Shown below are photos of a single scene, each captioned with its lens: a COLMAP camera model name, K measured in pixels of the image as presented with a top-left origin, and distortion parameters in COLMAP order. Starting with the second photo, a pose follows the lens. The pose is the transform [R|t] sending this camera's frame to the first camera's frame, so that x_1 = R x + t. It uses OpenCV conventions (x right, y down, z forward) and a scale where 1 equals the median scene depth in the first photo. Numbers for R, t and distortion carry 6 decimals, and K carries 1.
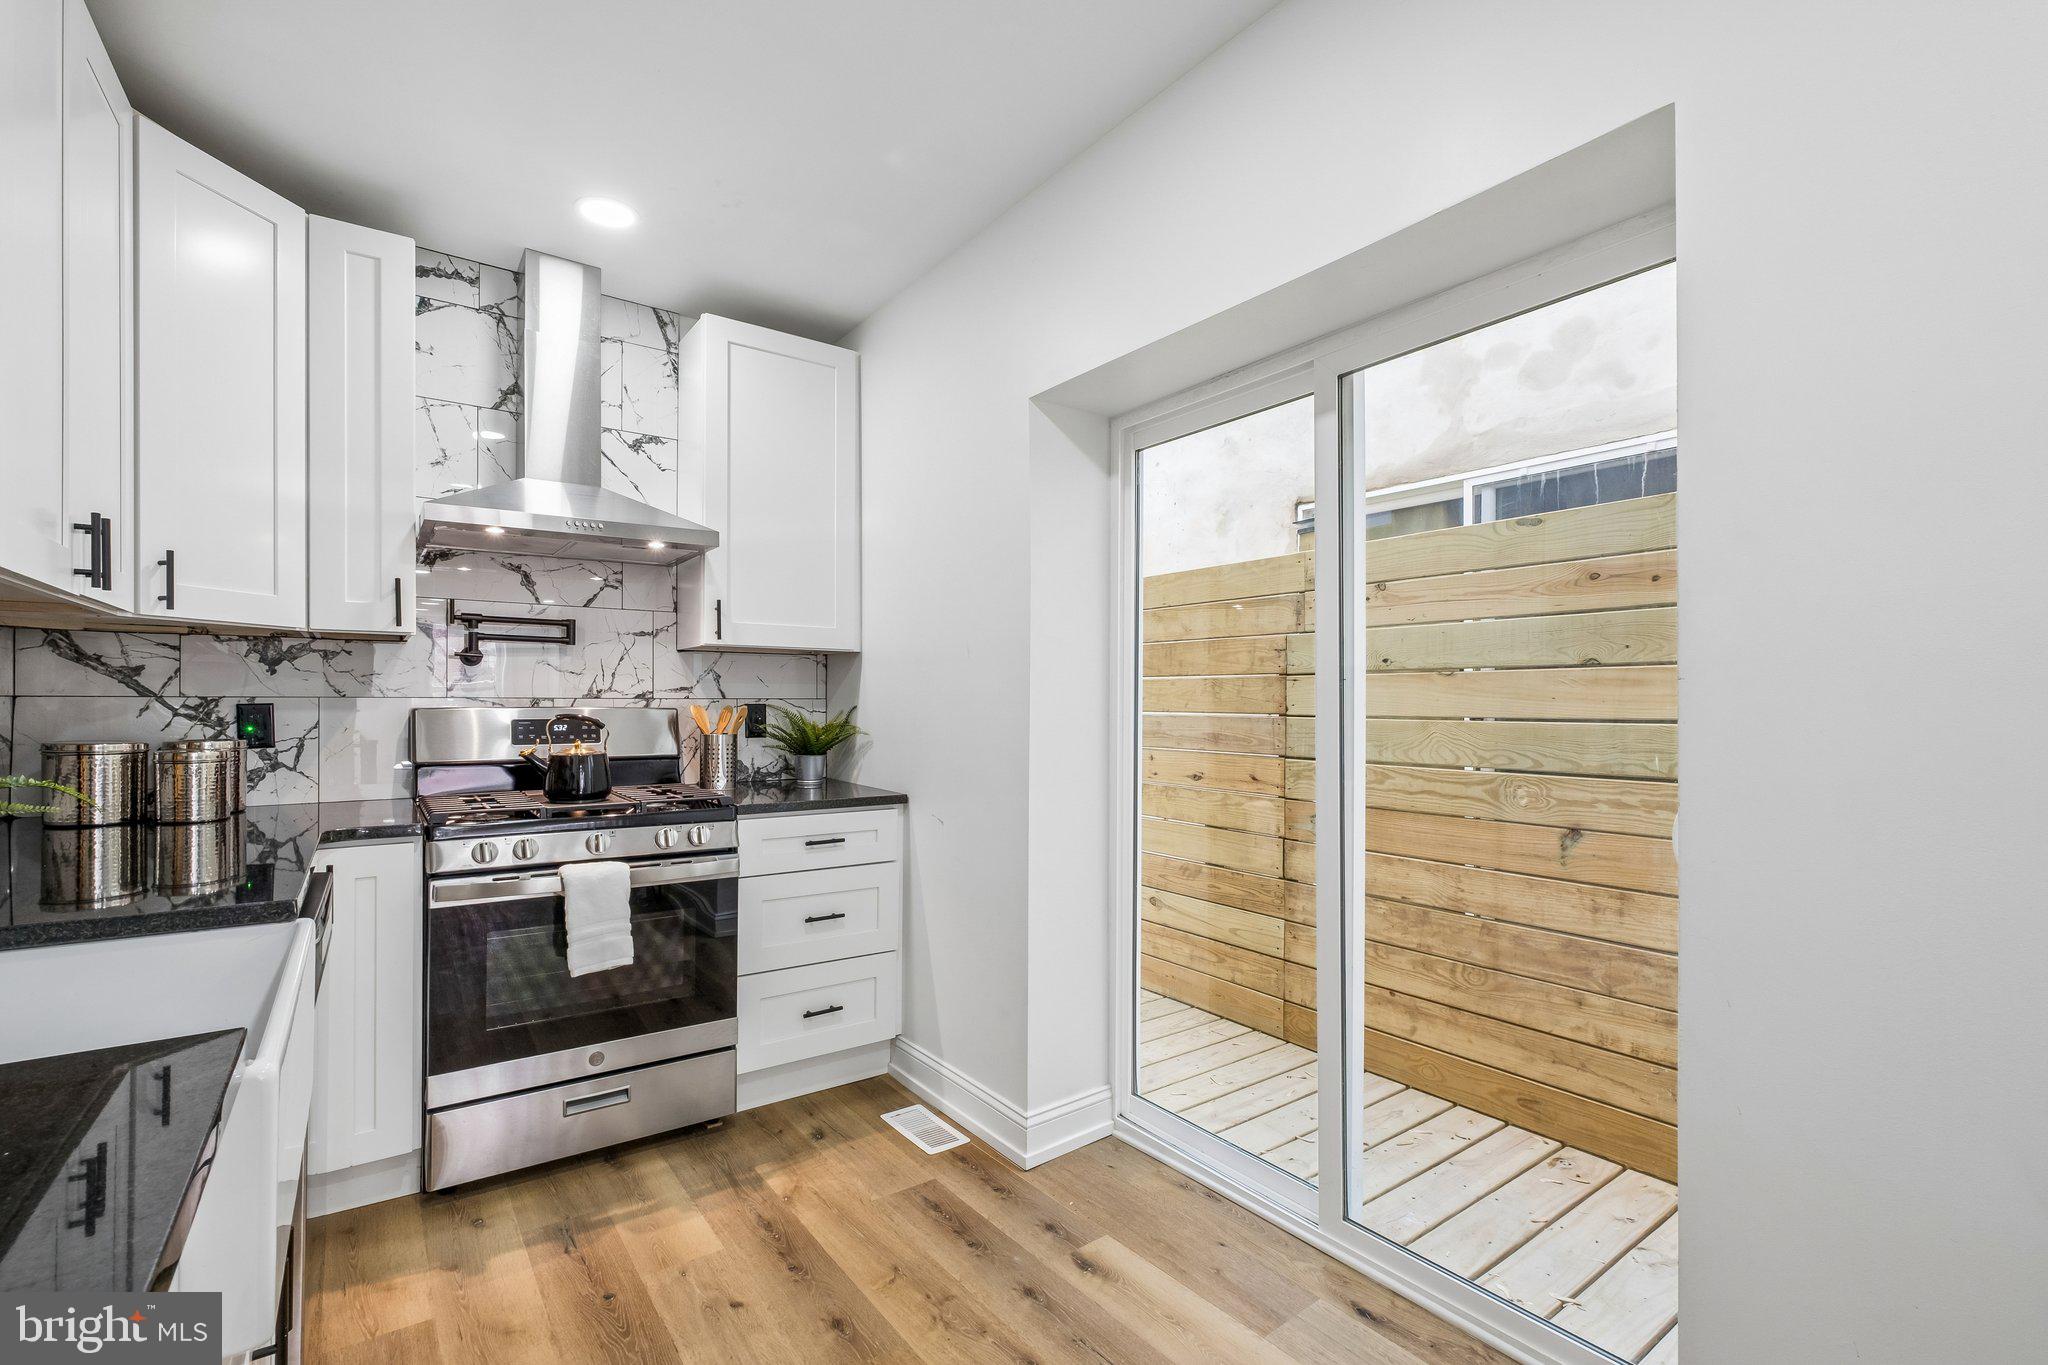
lens RADIAL K [[896.9, 0, 991.0], [0, 896.9, 697.4], [0, 0, 1]] dist [0.001245, -0.000118]
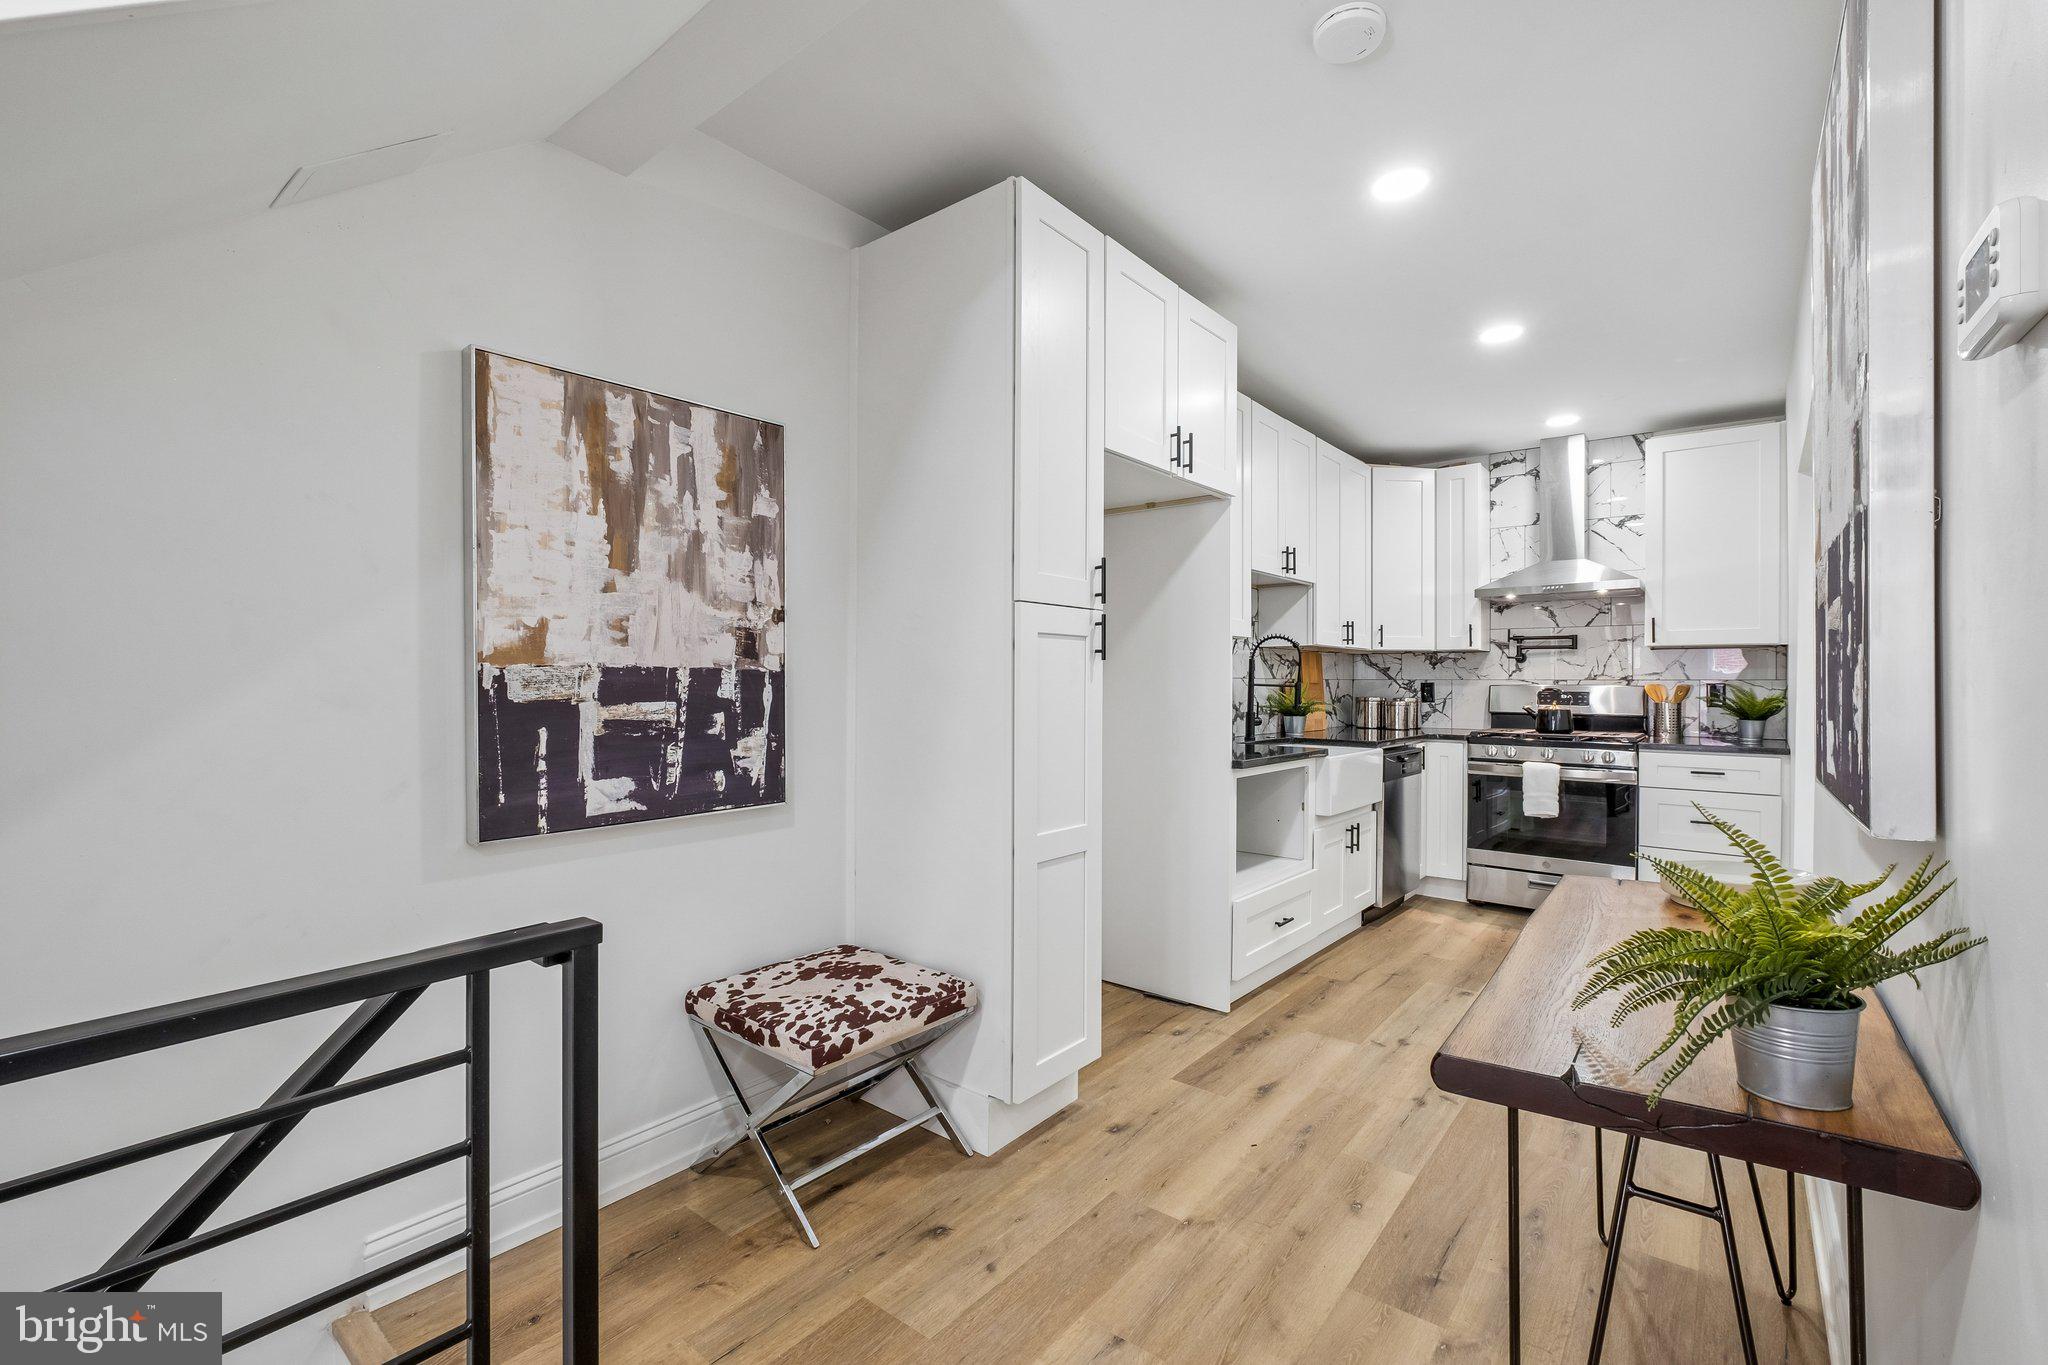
lens RADIAL K [[884.7, 0, 1024.0], [0, 884.7, 682.5], [0, 0, 1]] dist [-0.001824, -0.000207]
pose [[0.270154, -0.001803, -0.962815, 1.042441], [0.000607, 0.999998, -0.001702, 0.009546], [0.962817, -0.000125, 0.270155, -0.577147]]
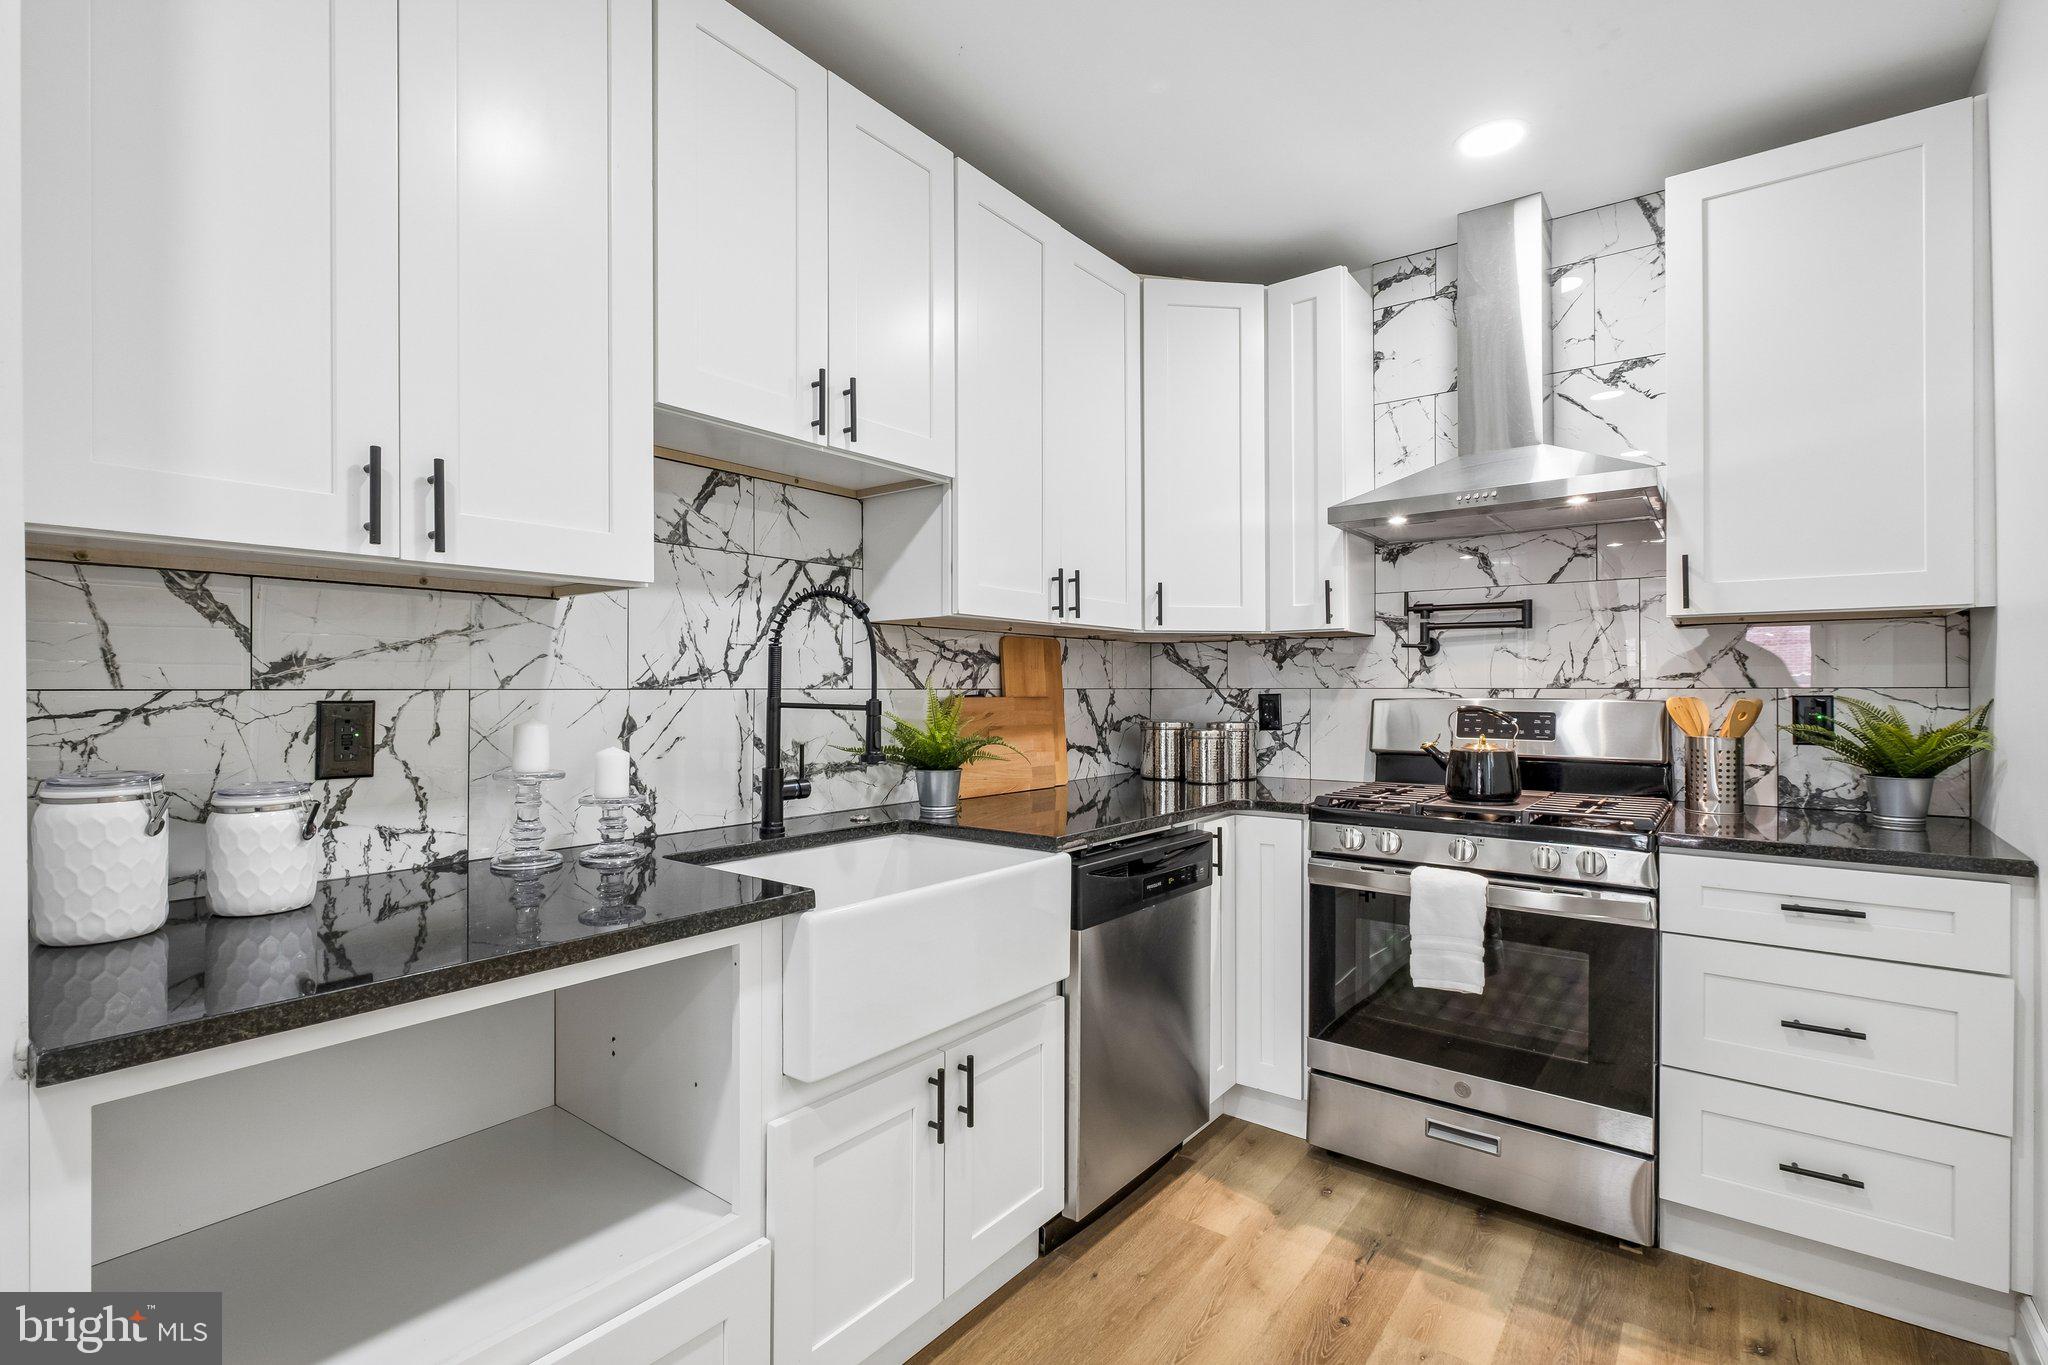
lens RADIAL K [[953.6, 0, 1024.0], [0, 953.6, 682.5], [0, 0, 1]] dist [0.001272, -0.000163]
pose [[0.305764, -0.009860, -0.952056, 0.321814], [0.005362, 0.999948, -0.008634, 0.000560], [0.952092, -0.002465, 0.305801, 0.274584]]
